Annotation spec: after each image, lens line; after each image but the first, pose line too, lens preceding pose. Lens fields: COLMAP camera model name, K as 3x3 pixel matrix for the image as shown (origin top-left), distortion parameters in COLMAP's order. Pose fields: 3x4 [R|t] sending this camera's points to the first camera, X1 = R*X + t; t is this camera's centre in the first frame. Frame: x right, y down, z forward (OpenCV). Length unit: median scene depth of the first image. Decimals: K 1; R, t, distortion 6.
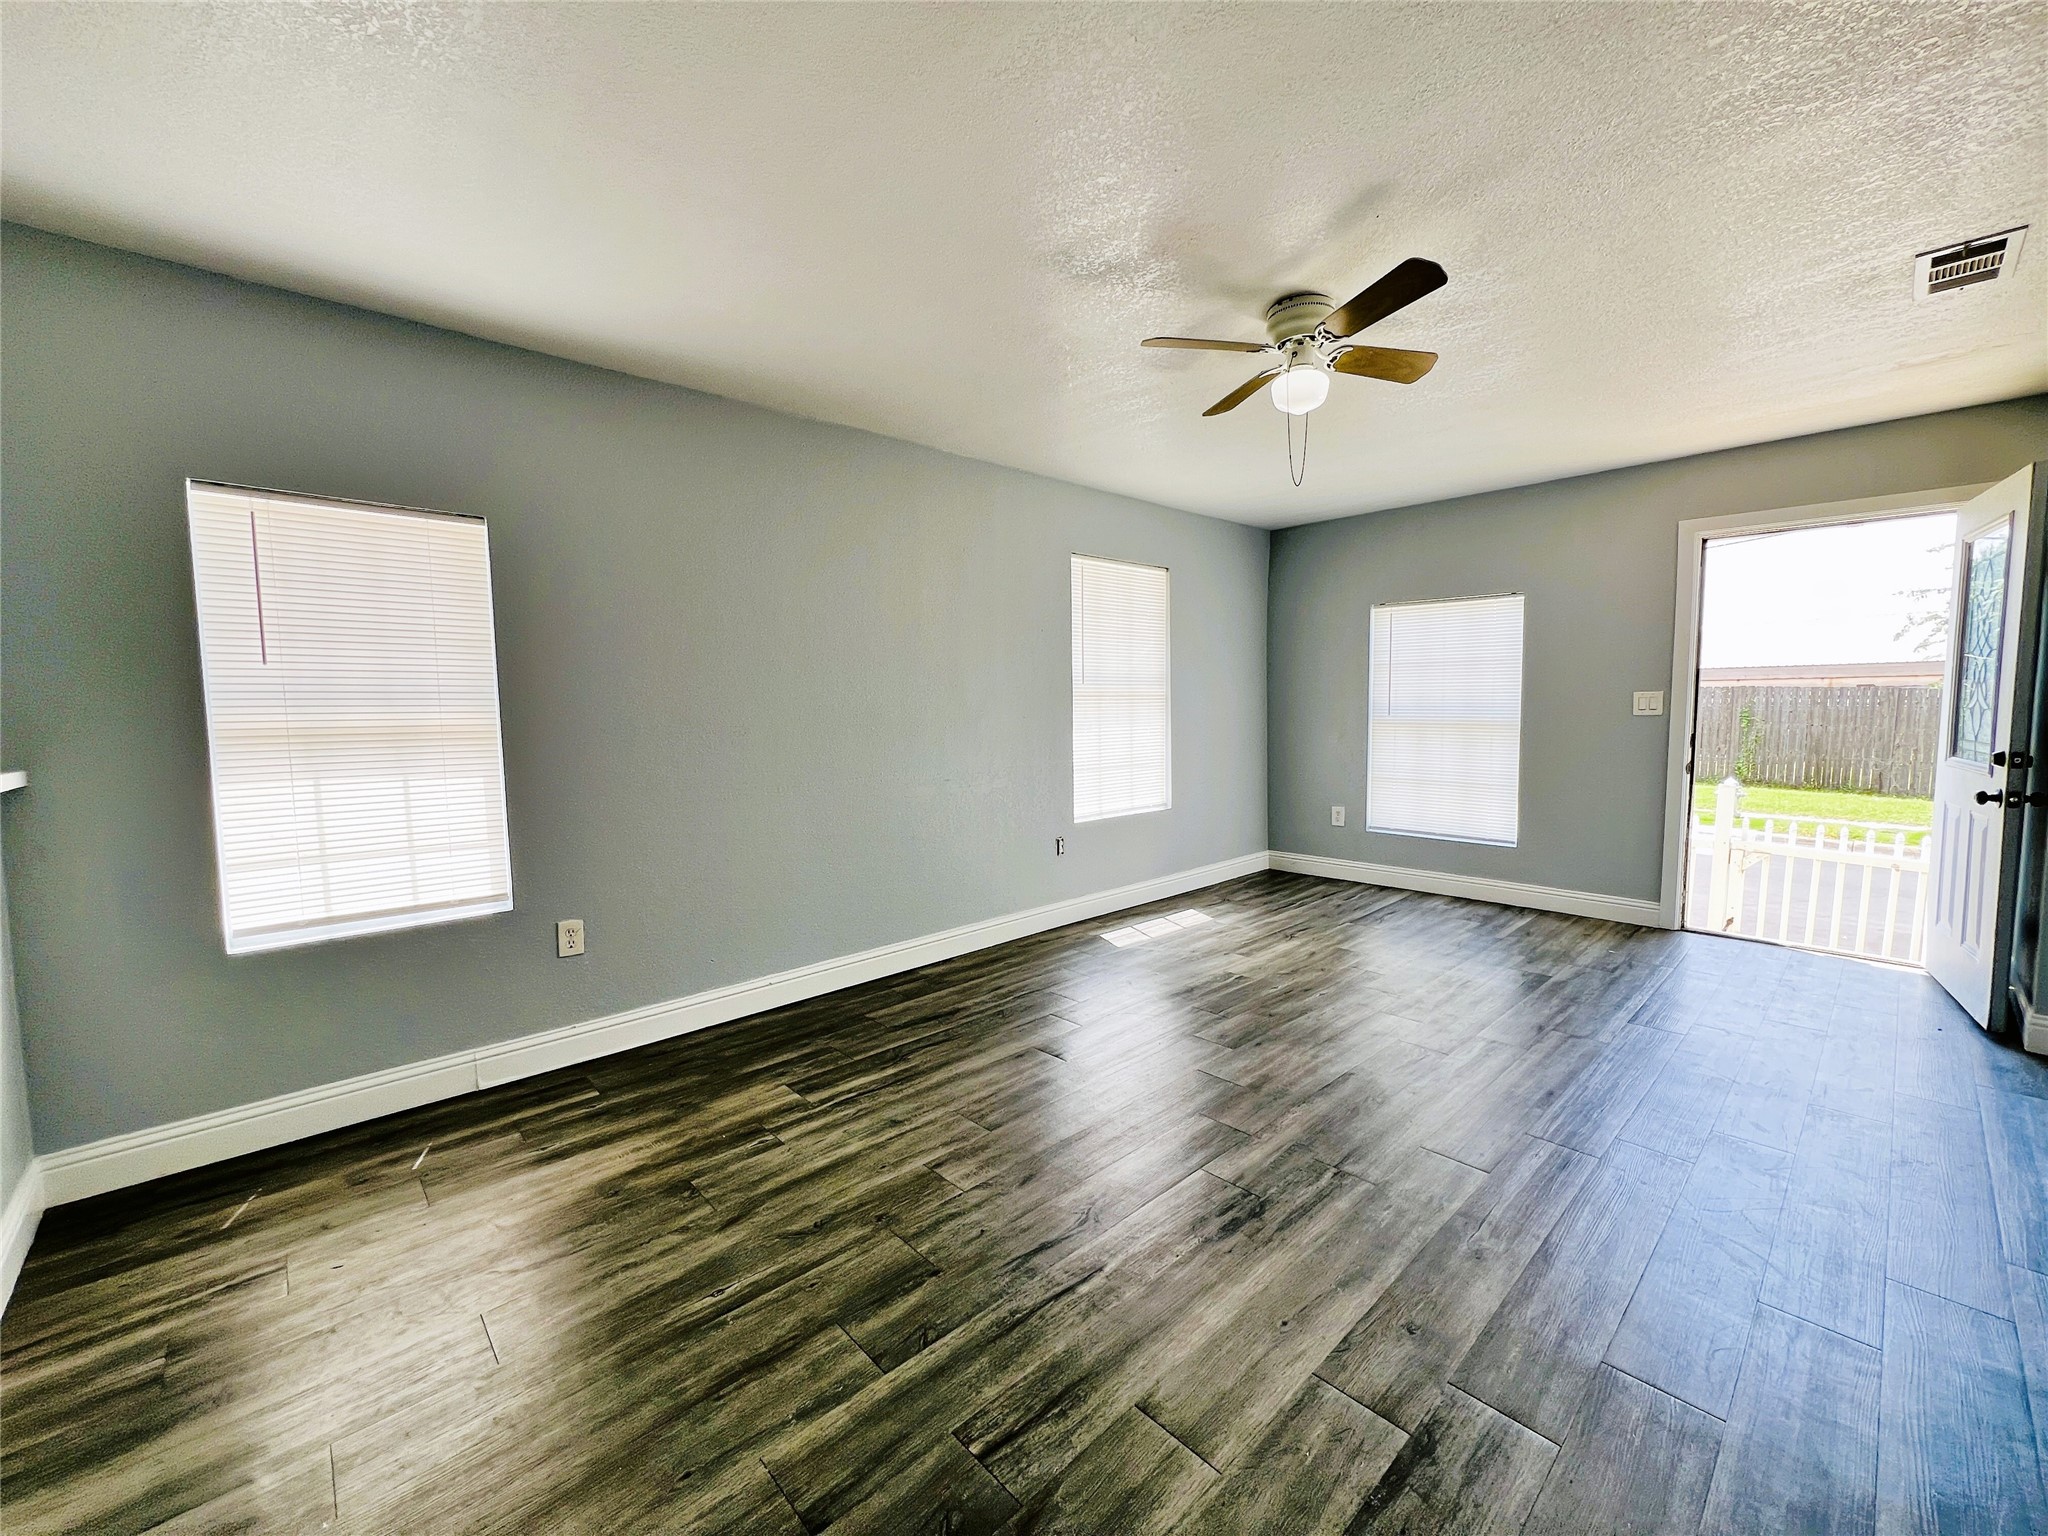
lens RADIAL K [[822.7, 0, 1028.6], [0, 822.7, 772.9], [0, 0, 1]] dist [-0.001155, 0.000291]
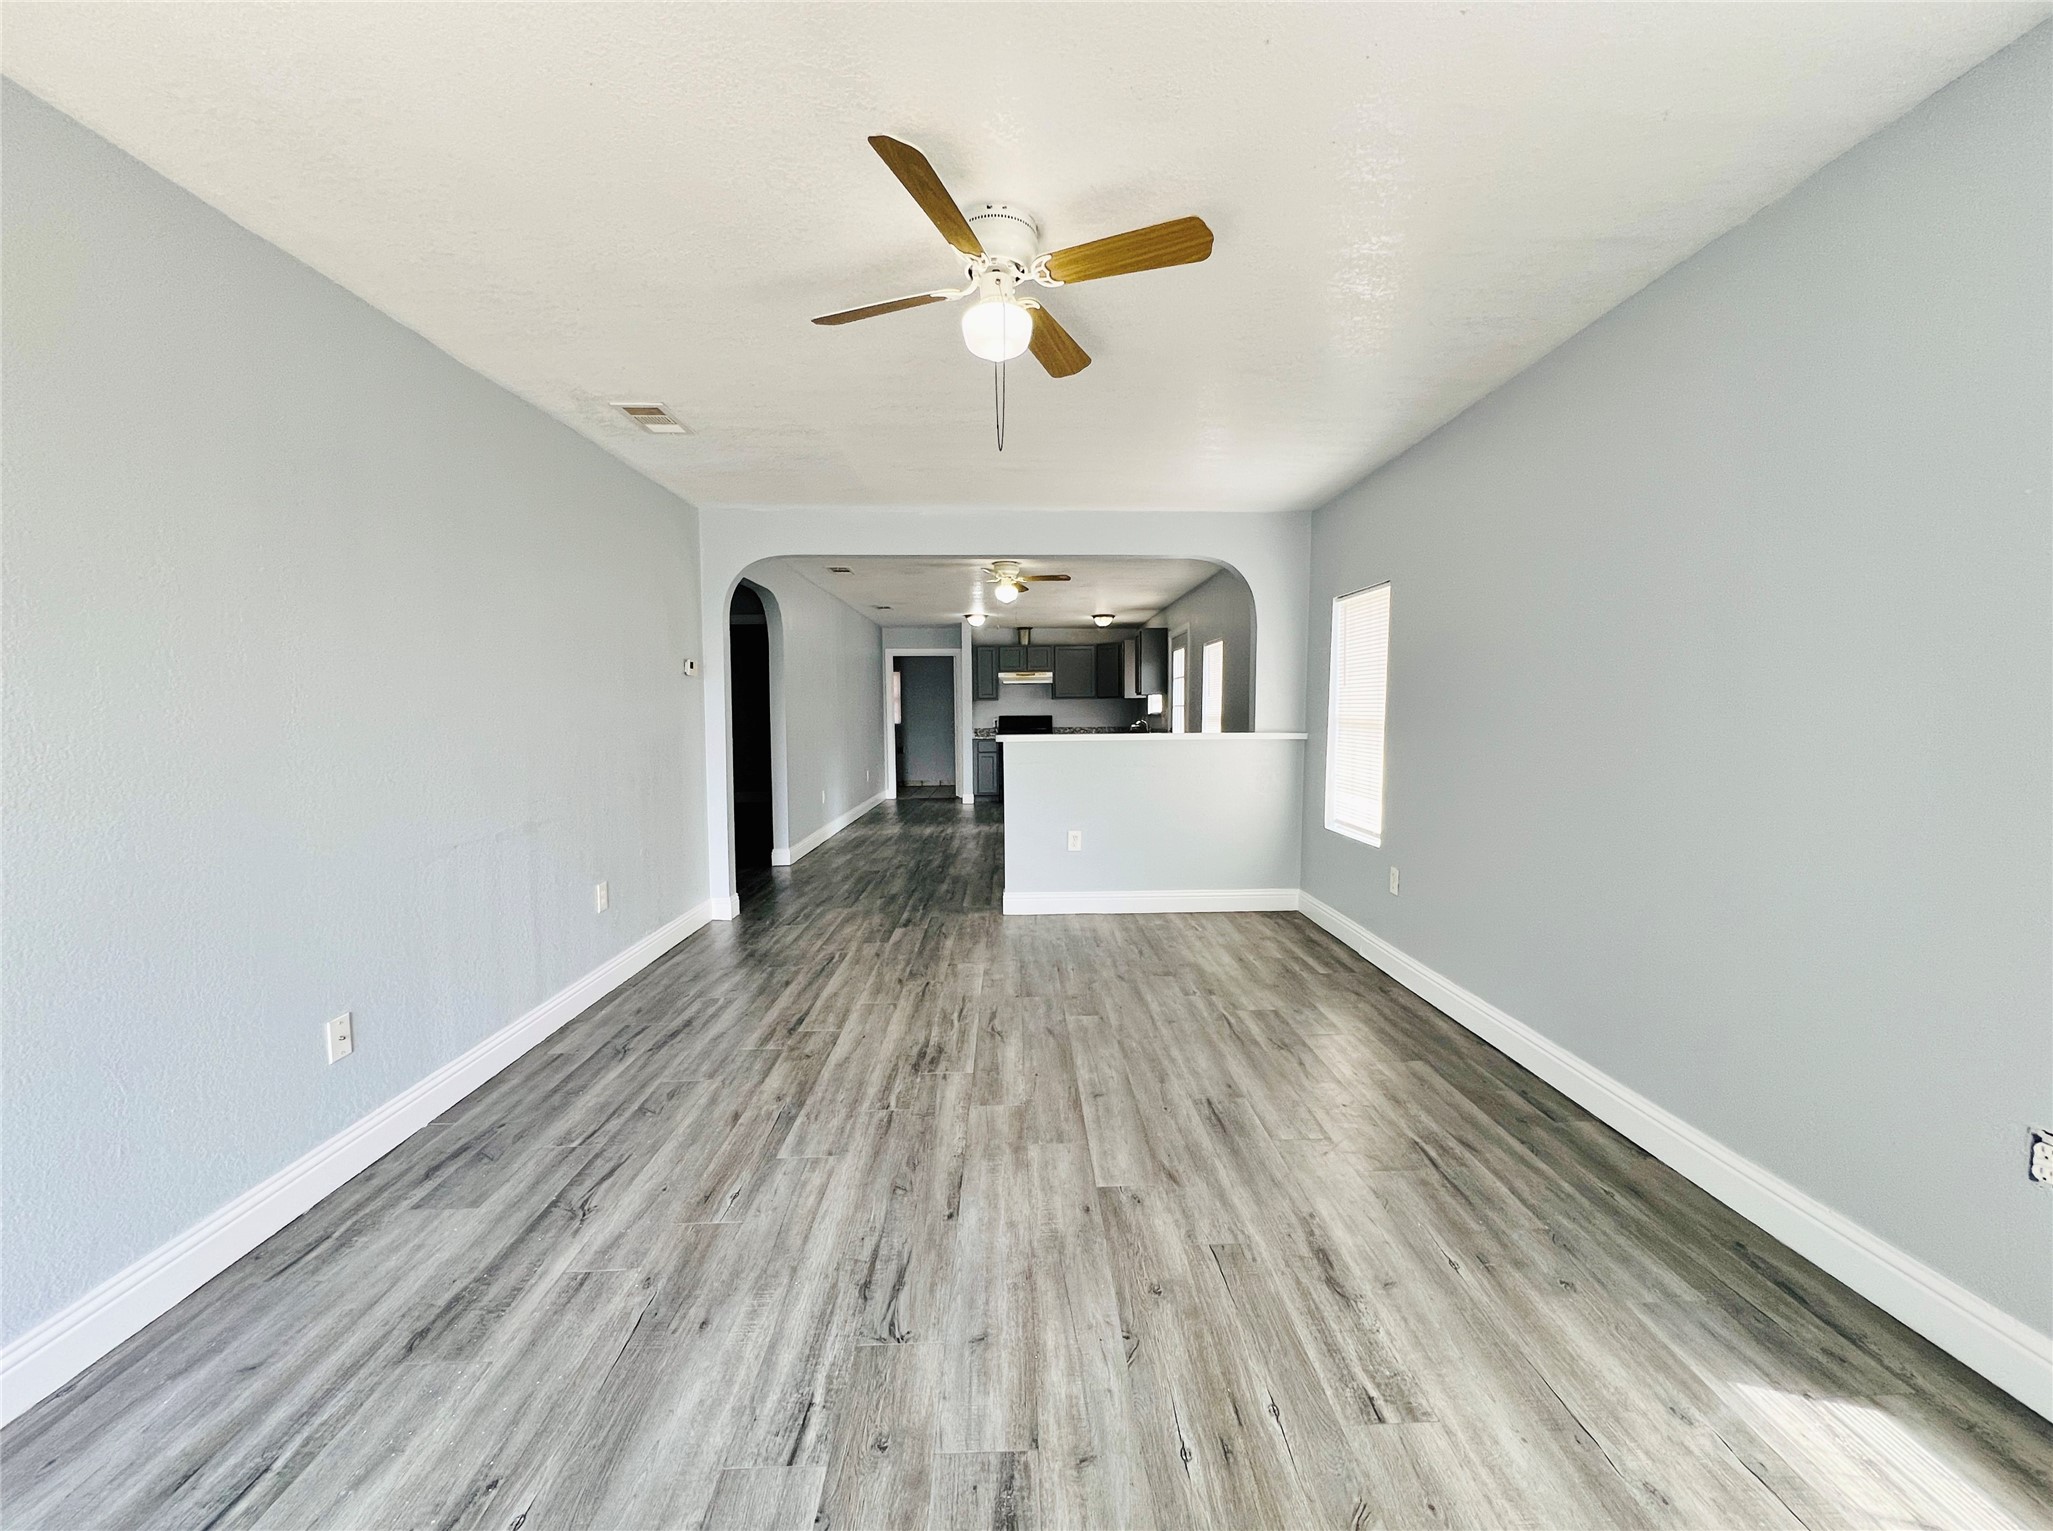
lens RADIAL K [[828.2, 0, 1029.8], [0, 828.2, 766.6], [0, 0, 1]] dist [-0.000987, 0.000146]
pose [[-0.663477, 0.071363, -0.744786, 0.816362], [-0.041705, 0.990366, 0.132045, -0.135157], [0.747033, 0.118670, -0.654109, 1.392020]]
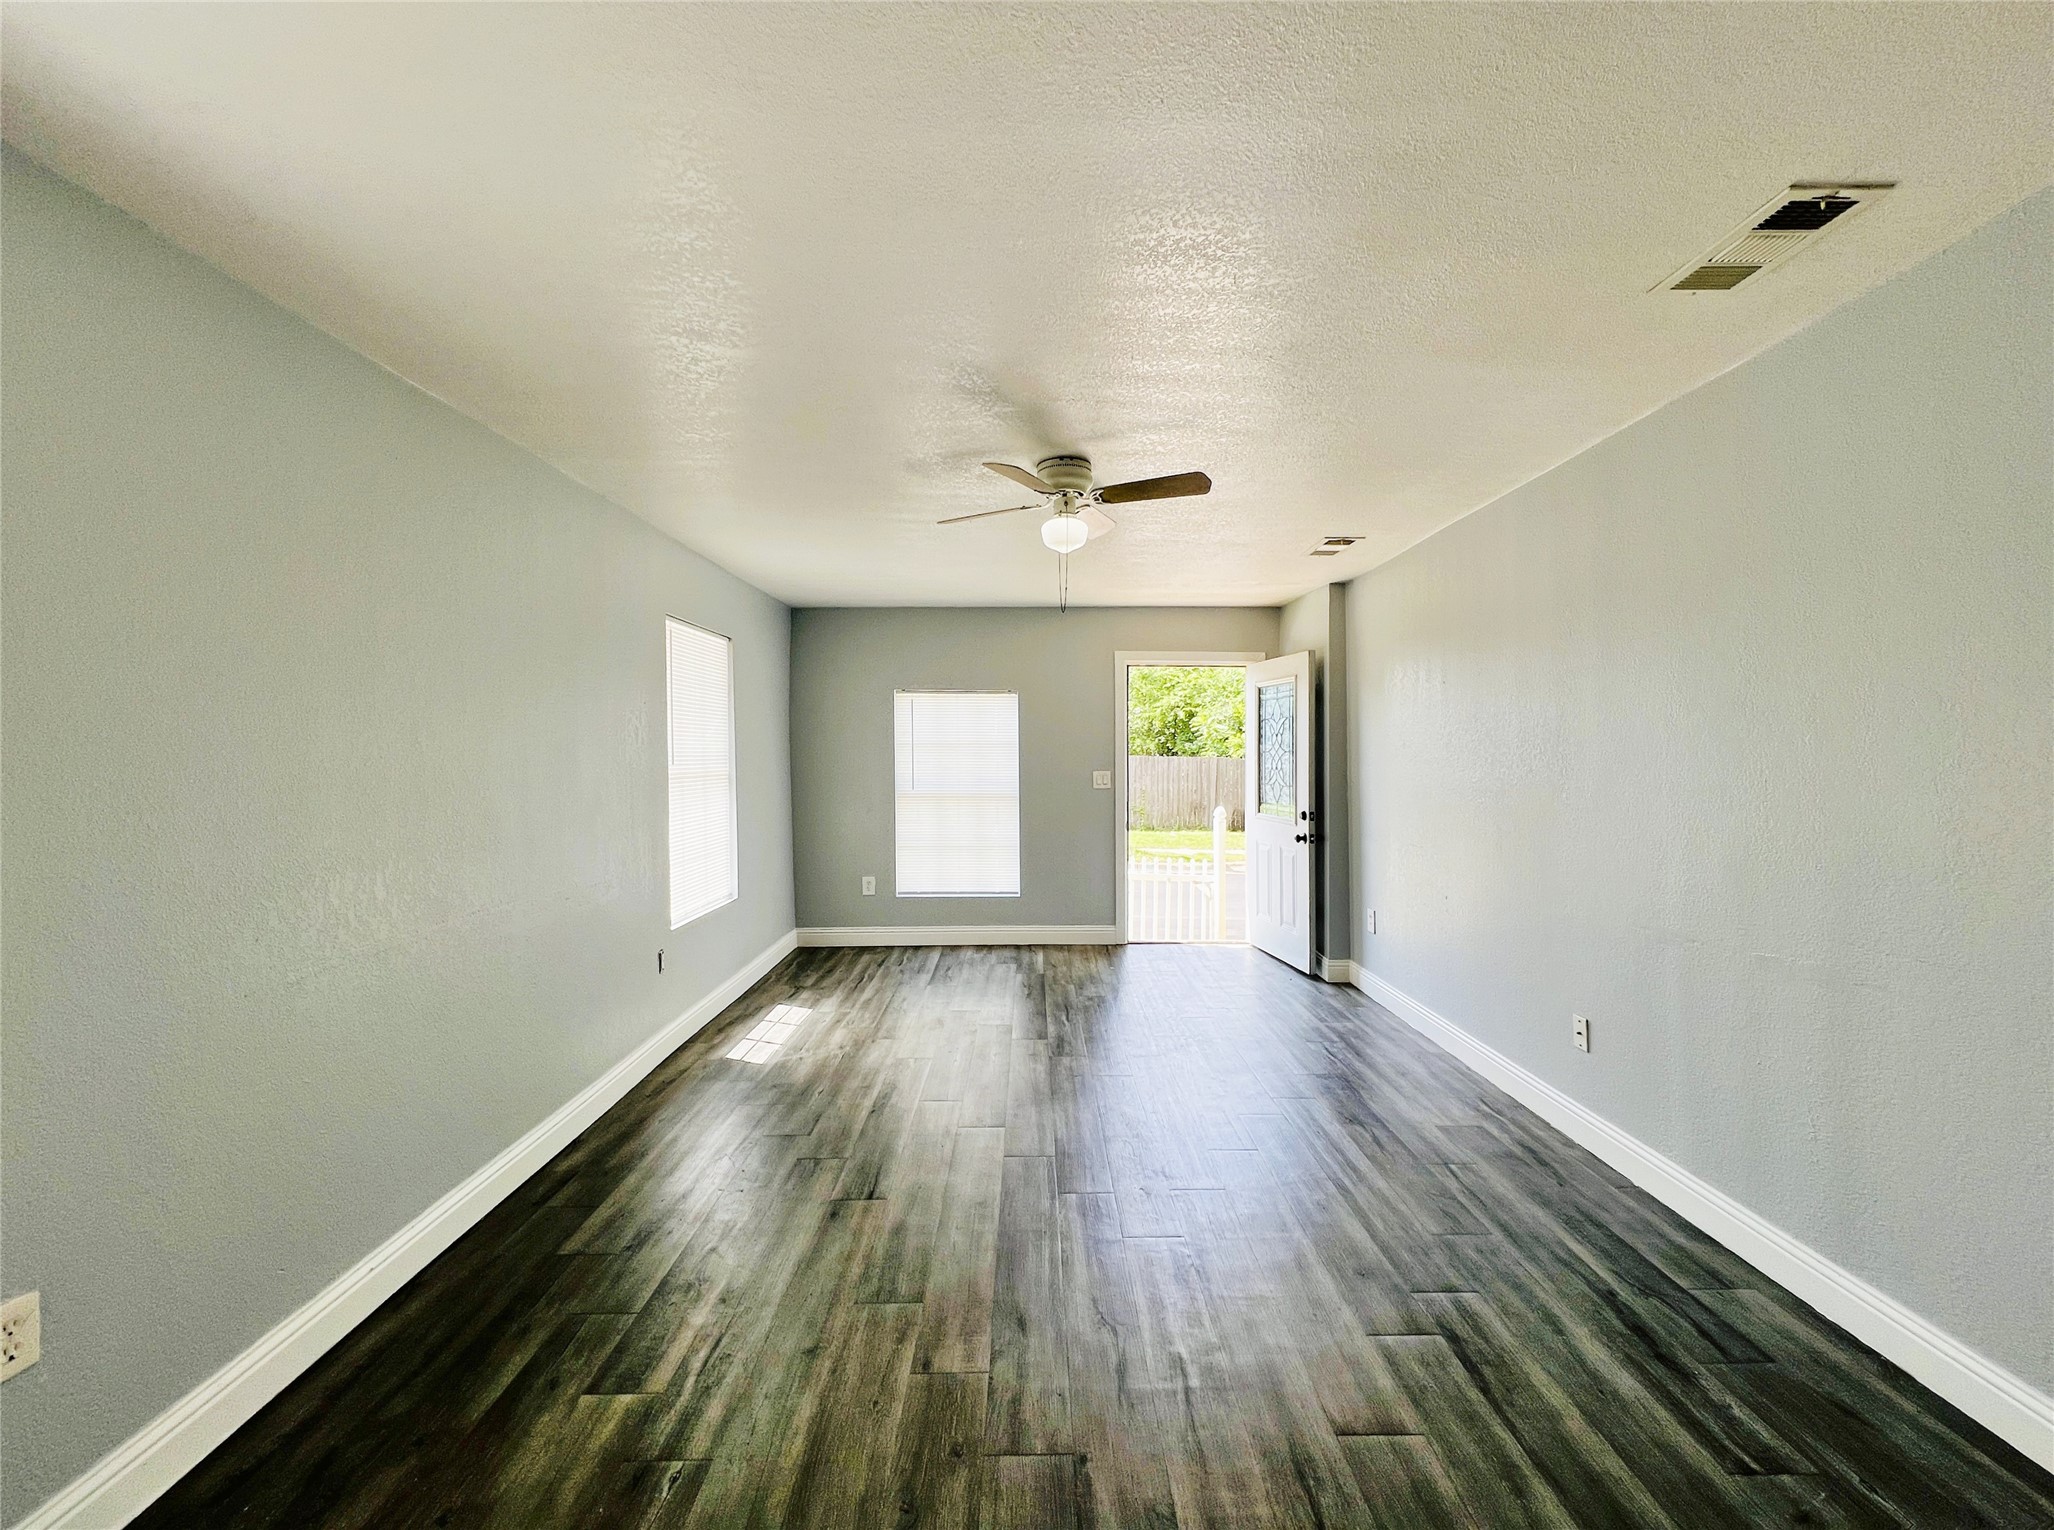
lens RADIAL K [[831.7, 0, 1032.4], [0, 831.7, 766.9], [0, 0, 1]] dist [-0.000585, -0.000402]
pose [[0.677948, -0.003355, 0.735103, -0.500660], [0.057676, 0.997150, -0.048640, -0.067231], [-0.732844, 0.075373, 0.676209, 0.222403]]
